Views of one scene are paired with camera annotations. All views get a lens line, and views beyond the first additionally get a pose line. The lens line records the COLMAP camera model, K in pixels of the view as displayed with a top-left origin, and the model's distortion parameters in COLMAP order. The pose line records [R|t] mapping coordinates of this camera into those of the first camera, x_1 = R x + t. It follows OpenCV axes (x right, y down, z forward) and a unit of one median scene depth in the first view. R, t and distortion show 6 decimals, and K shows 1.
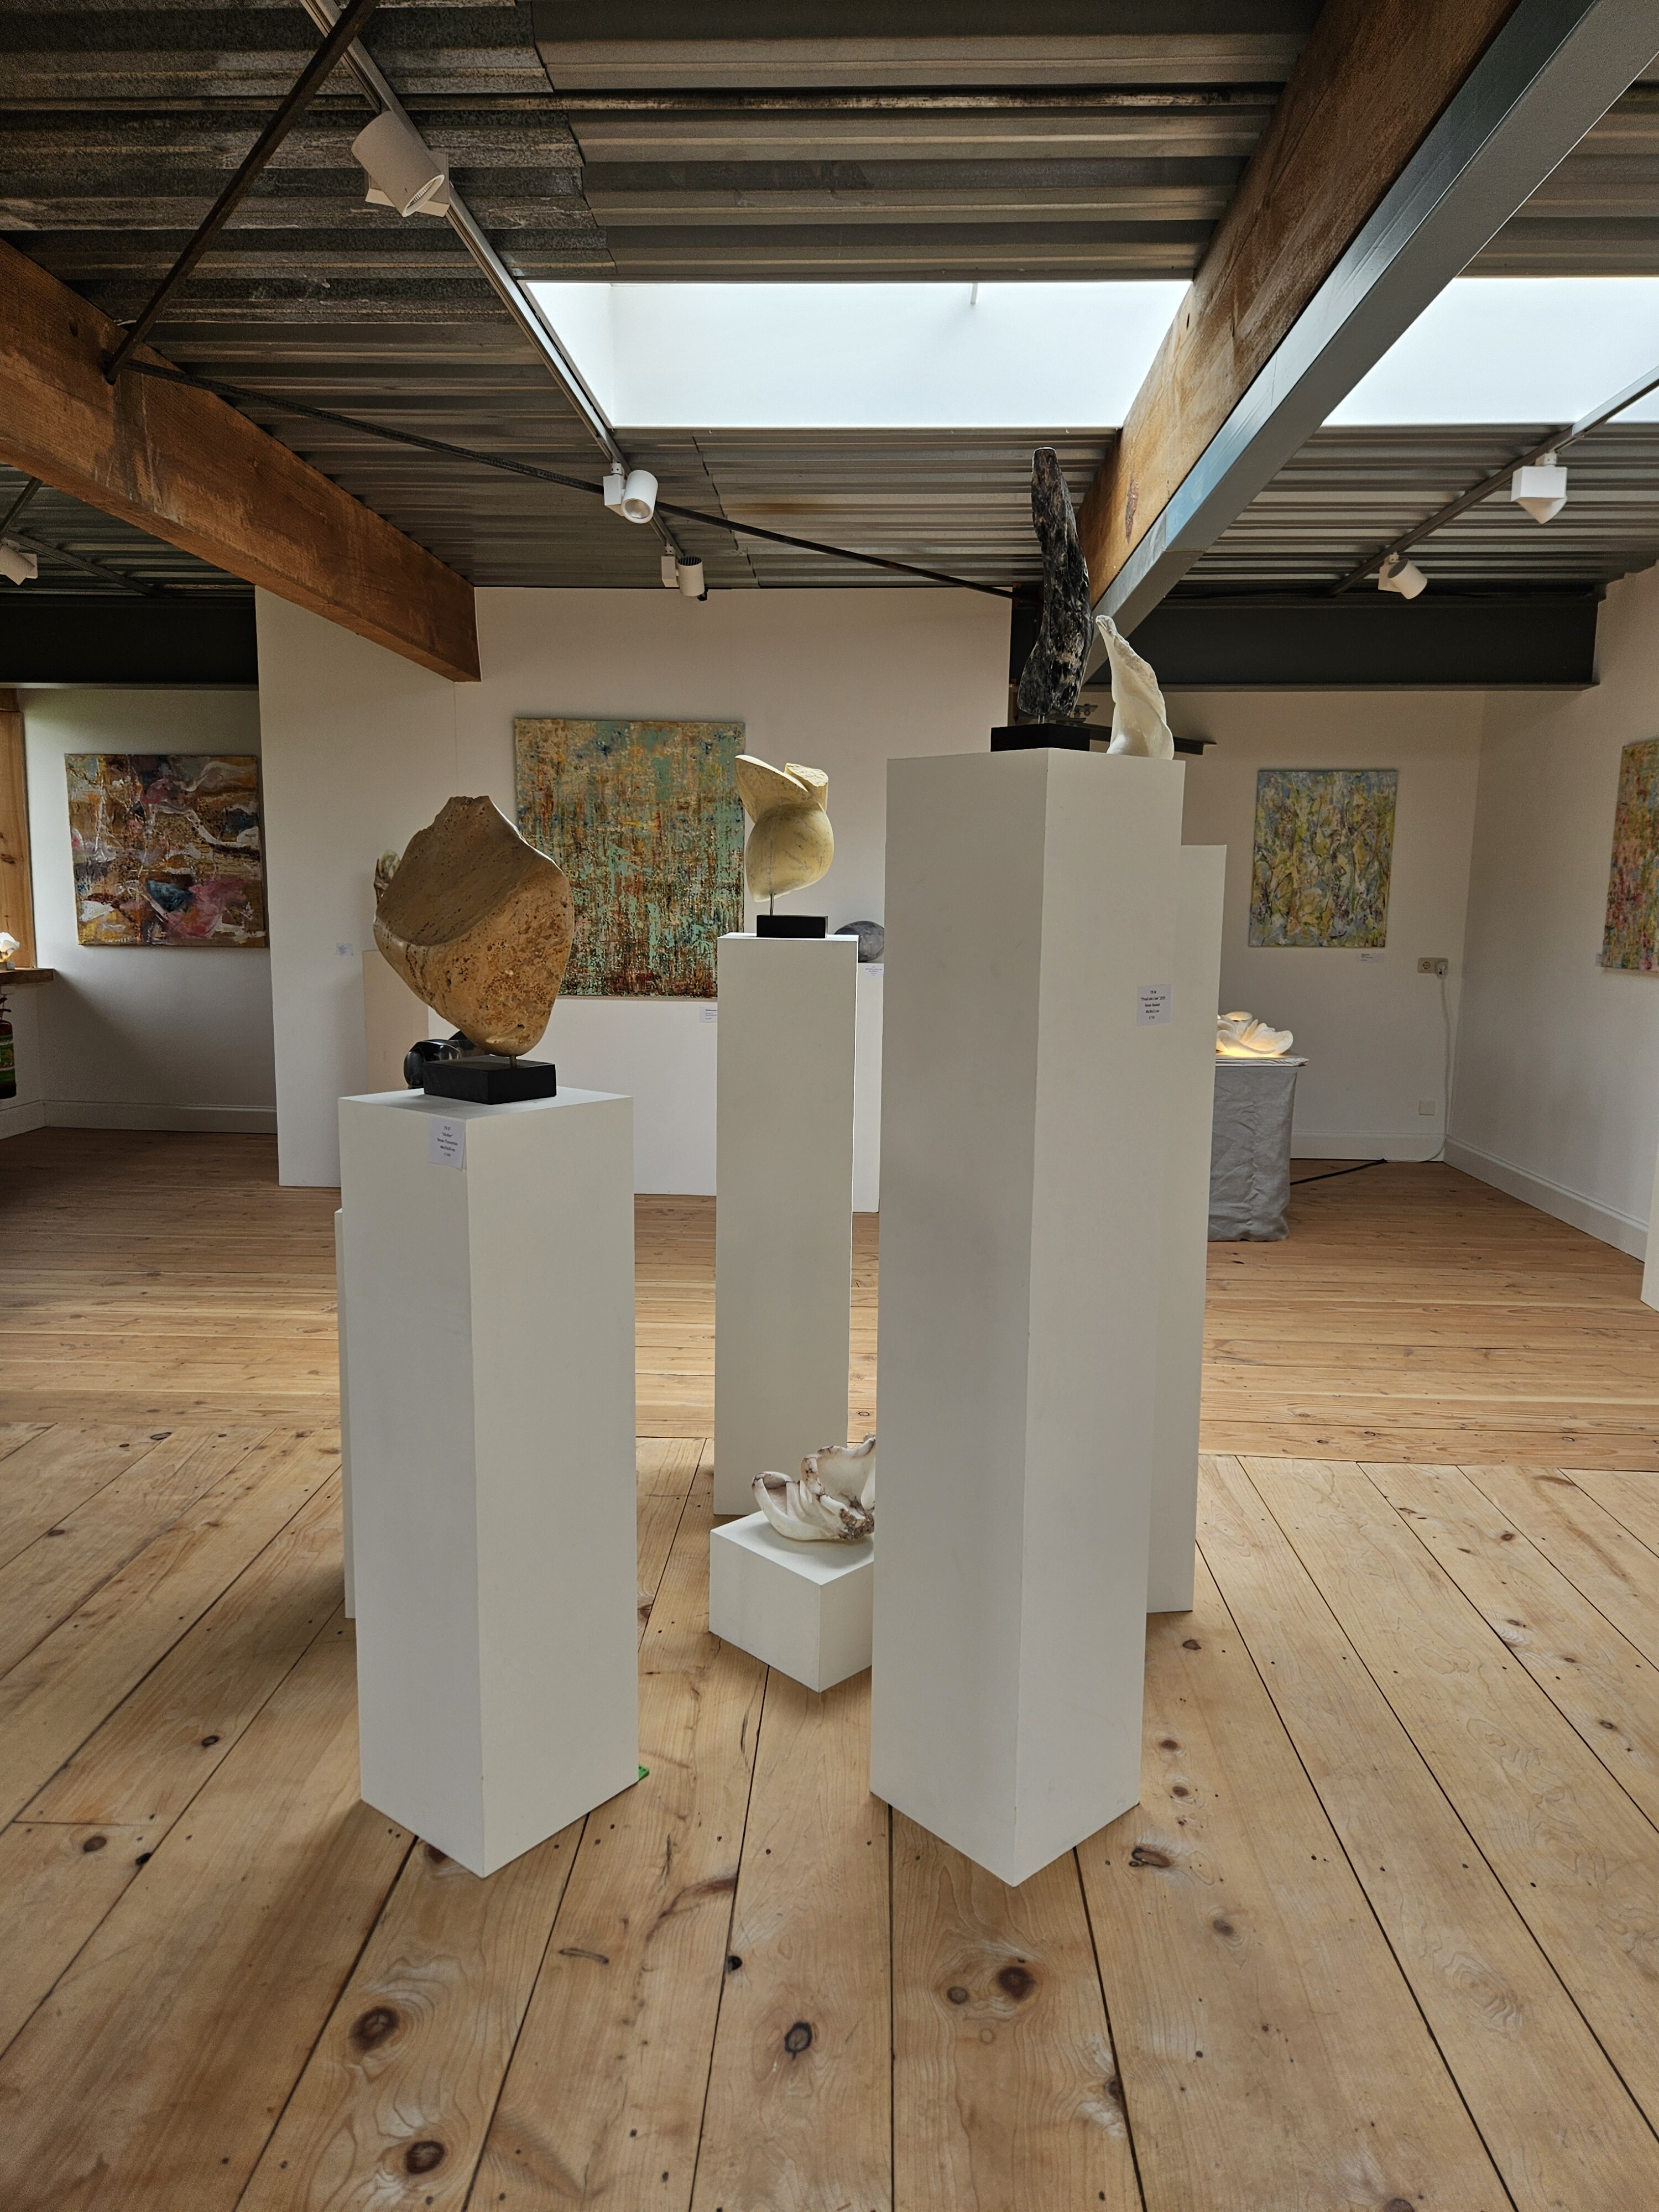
lens RADIAL K [[1506.7, 0, 831.6], [0, 1506.7, 1108.6], [0, 0, 1]] dist [0.085756, 0.000300]
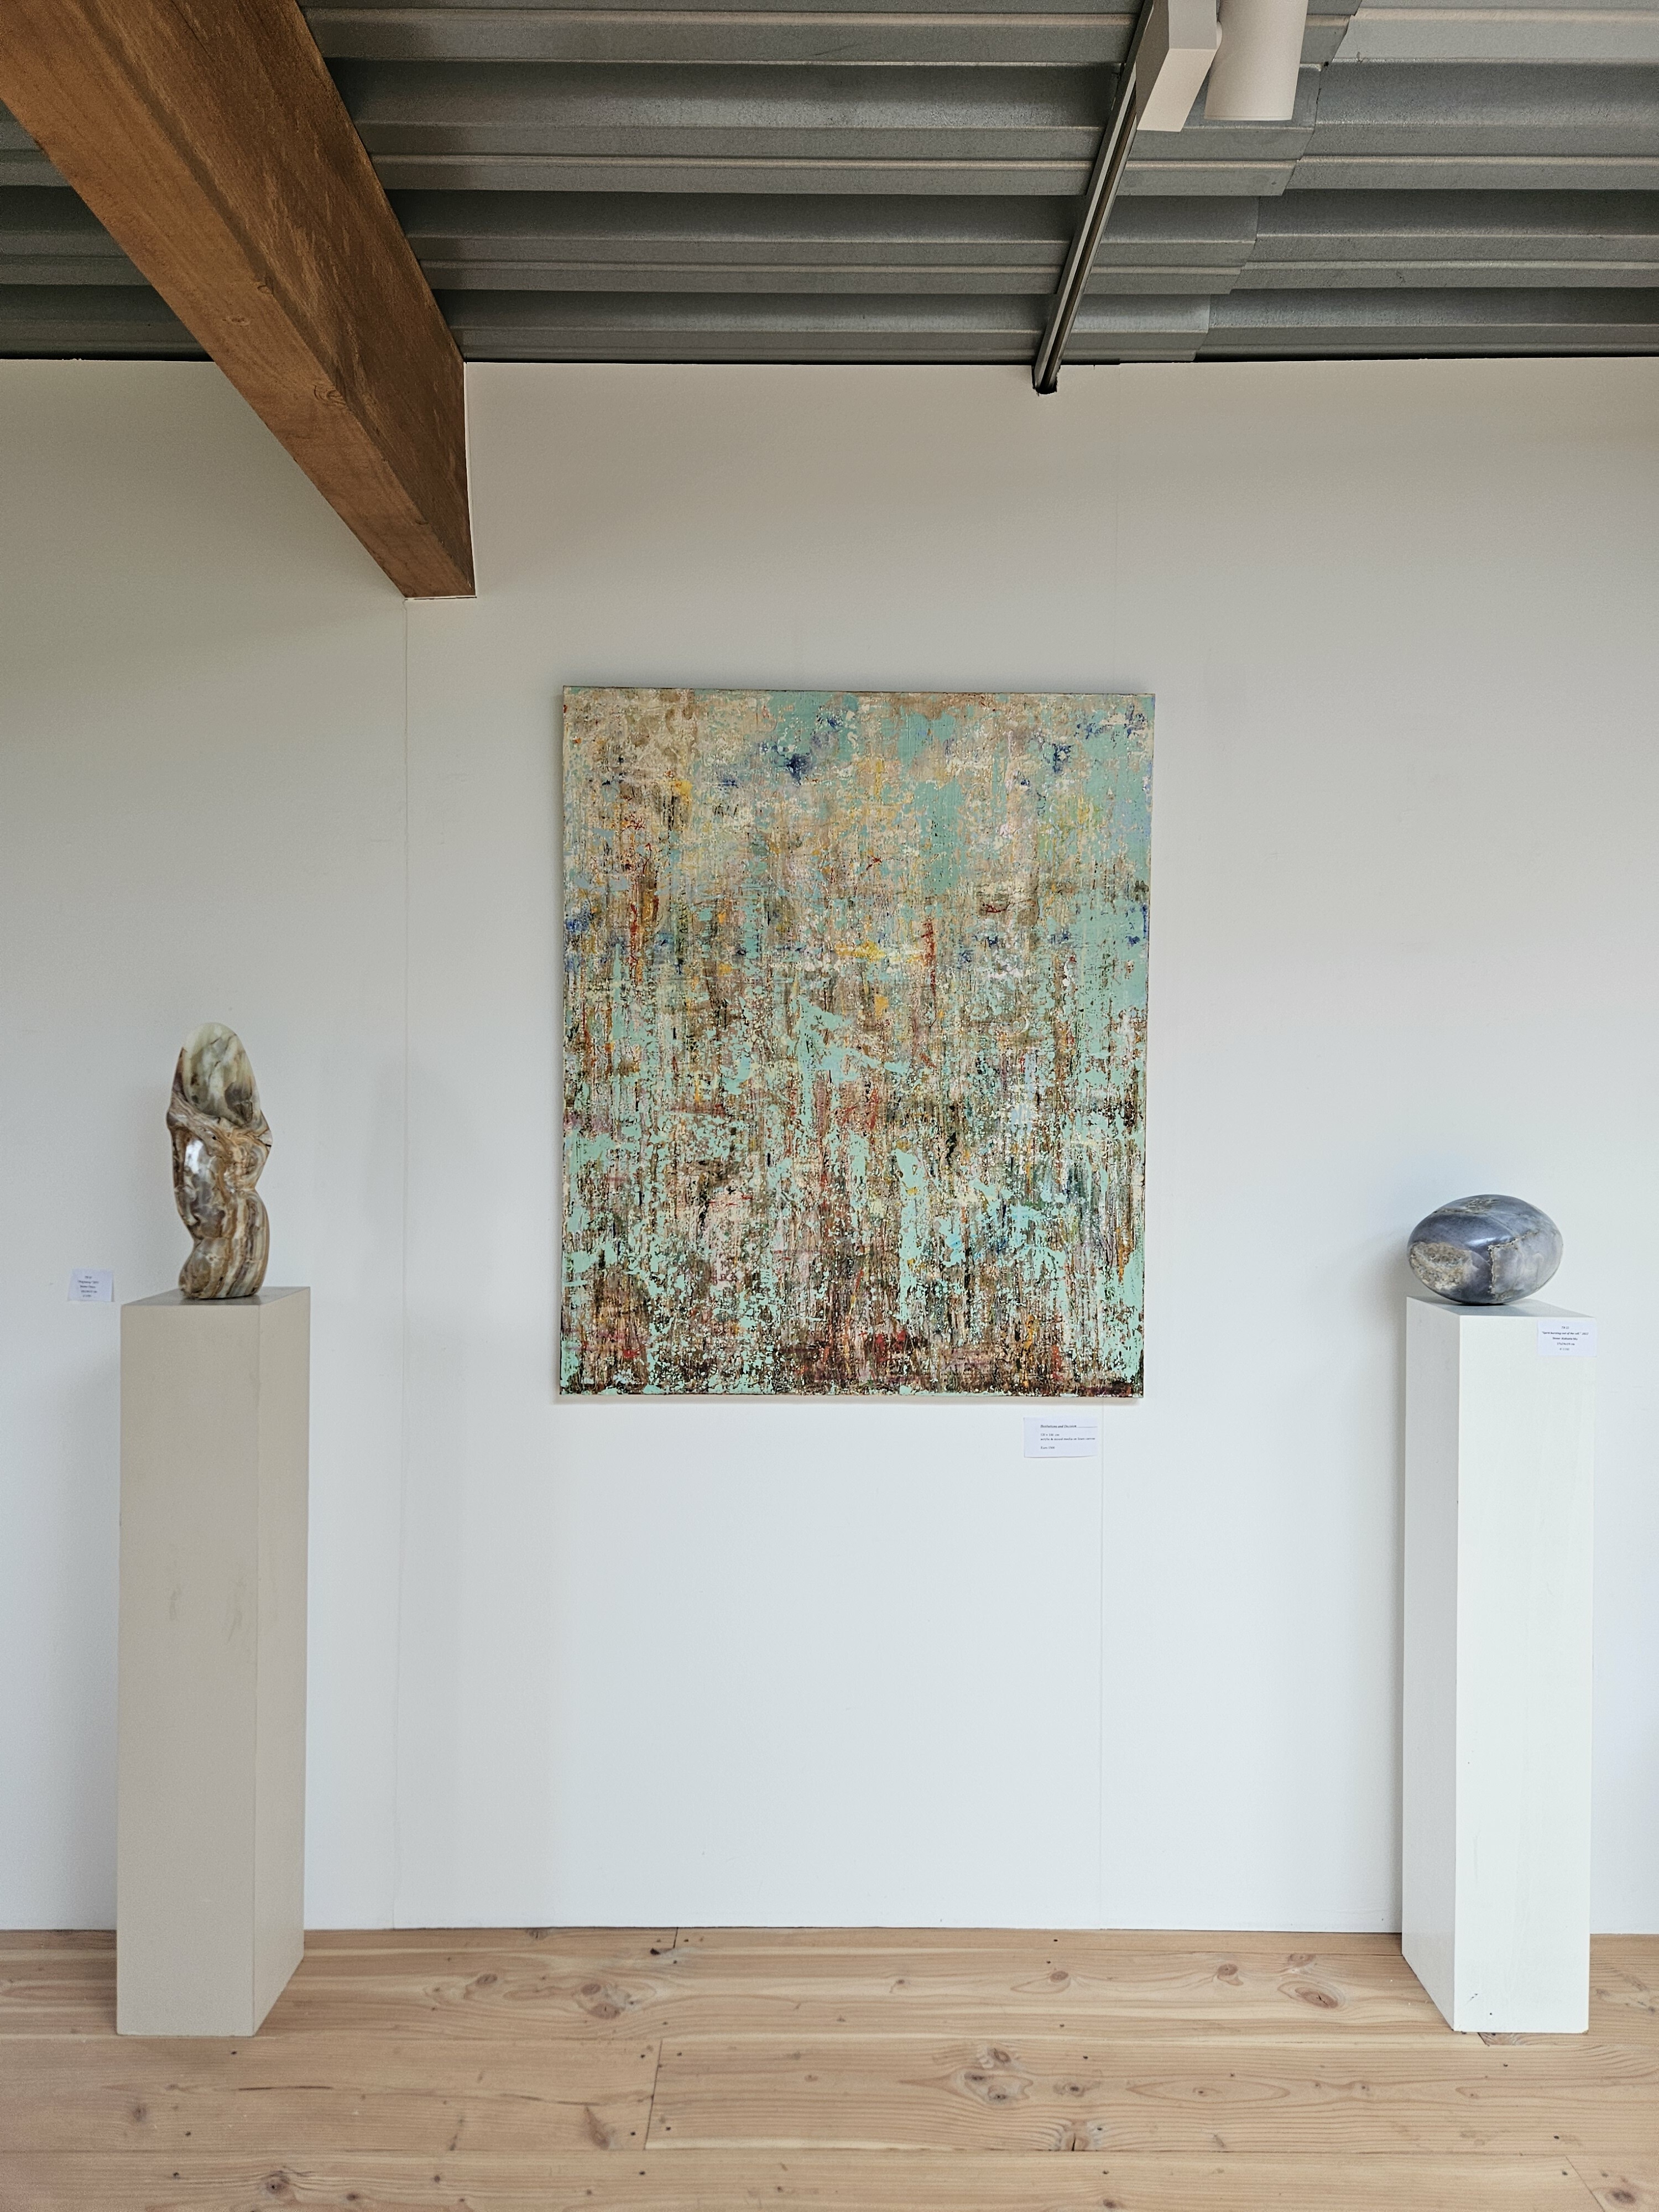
lens RADIAL K [[1506.7, 0, 831.7], [0, 1506.7, 1100.6], [0, 0, 1]] dist [0.085756, 0.000300]
pose [[0.998961, -0.011353, 0.044146, -0.157892], [0.017624, 0.989364, -0.144392, -0.095370], [-0.042037, 0.145020, 0.988535, 0.628770]]
